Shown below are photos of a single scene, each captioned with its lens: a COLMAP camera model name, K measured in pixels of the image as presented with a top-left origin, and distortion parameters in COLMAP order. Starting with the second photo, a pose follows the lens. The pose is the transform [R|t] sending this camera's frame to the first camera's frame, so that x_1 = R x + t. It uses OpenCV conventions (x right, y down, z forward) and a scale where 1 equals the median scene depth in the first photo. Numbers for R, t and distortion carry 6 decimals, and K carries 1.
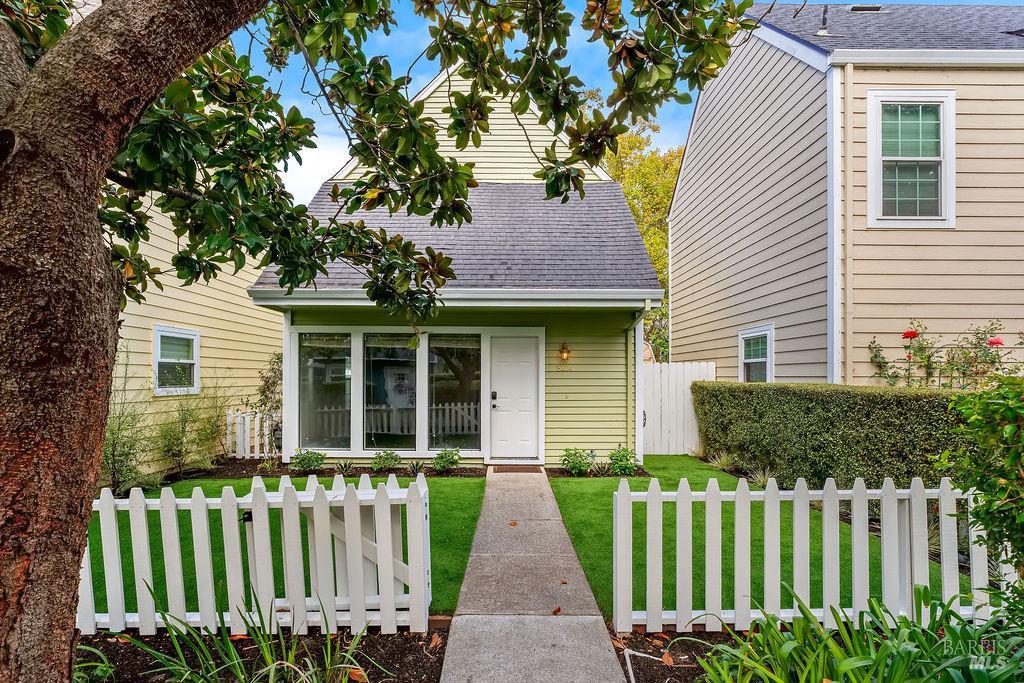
lens RADIAL K [[458.0, 0, 513.6], [0, 458.0, 376.0], [0, 0, 1]] dist [-0.000870, -0.000043]
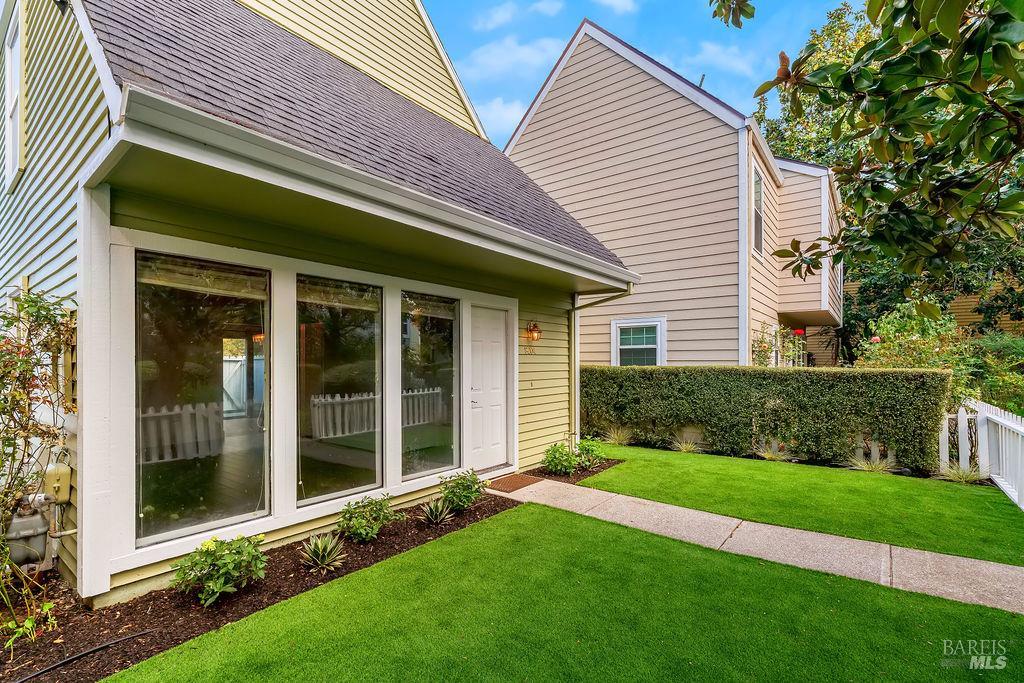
lens RADIAL K [[465.8, 0, 521.2], [0, 465.8, 358.5], [0, 0, 1]] dist [-0.000107, 0.000319]
pose [[0.621755, 0.004355, 0.783199, -0.571650], [0.000301, 0.999983, -0.005799, 0.002315], [-0.783211, 0.003841, 0.621744, 0.489933]]
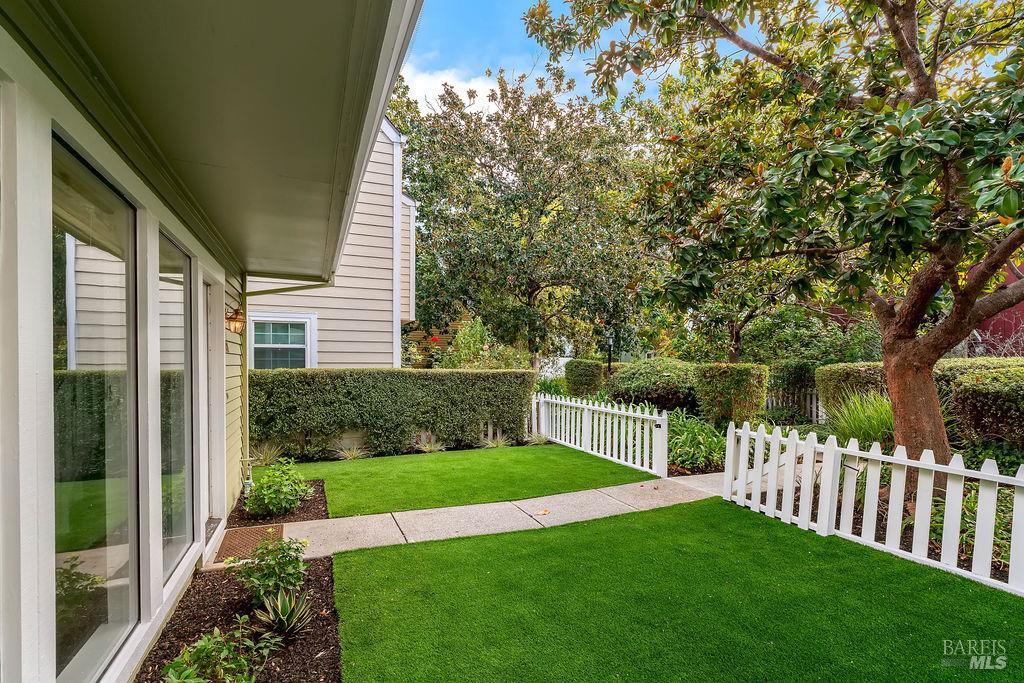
lens RADIAL K [[461.8, 0, 511.4], [0, 461.8, 364.9], [0, 0, 1]] dist [-0.001811, -0.000016]
pose [[-0.379687, -0.002053, 0.925113, -0.563748], [-0.008289, 0.999965, -0.001183, 0.003358], [-0.925078, -0.008117, -0.379691, 0.902011]]
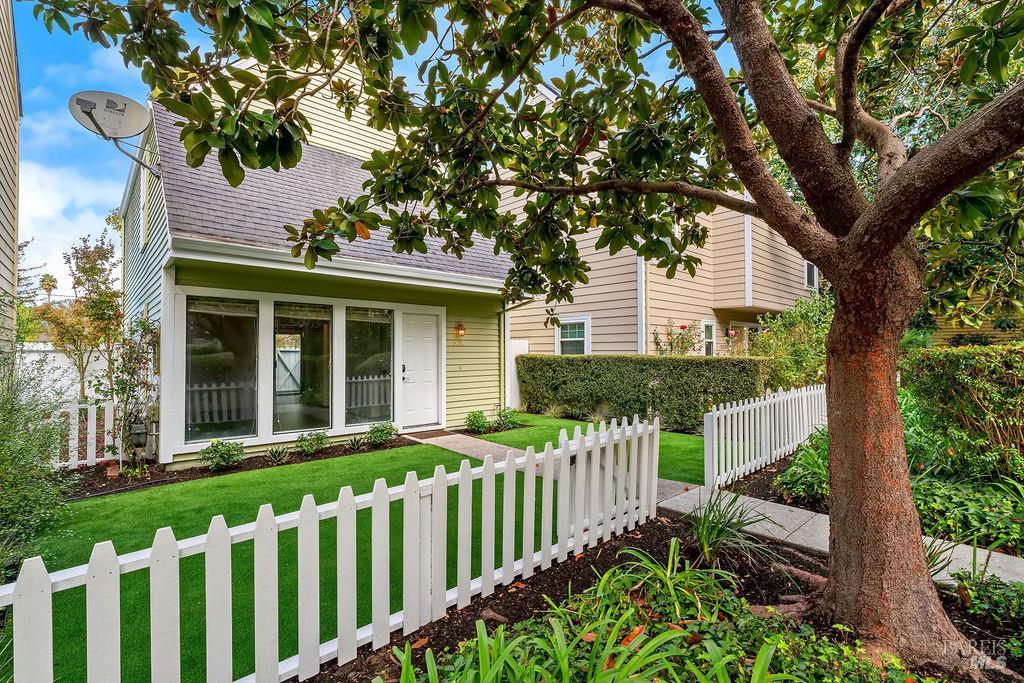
lens RADIAL K [[463.3, 0, 512.0], [0, 463.3, 341.5], [0, 0, 1]] dist [0.000283, 0.000186]
pose [[0.752007, 0.013372, 0.659019, -0.569220], [0.001270, 0.999763, -0.021736, 0.004063], [-0.659154, 0.017183, 0.751812, 0.027311]]
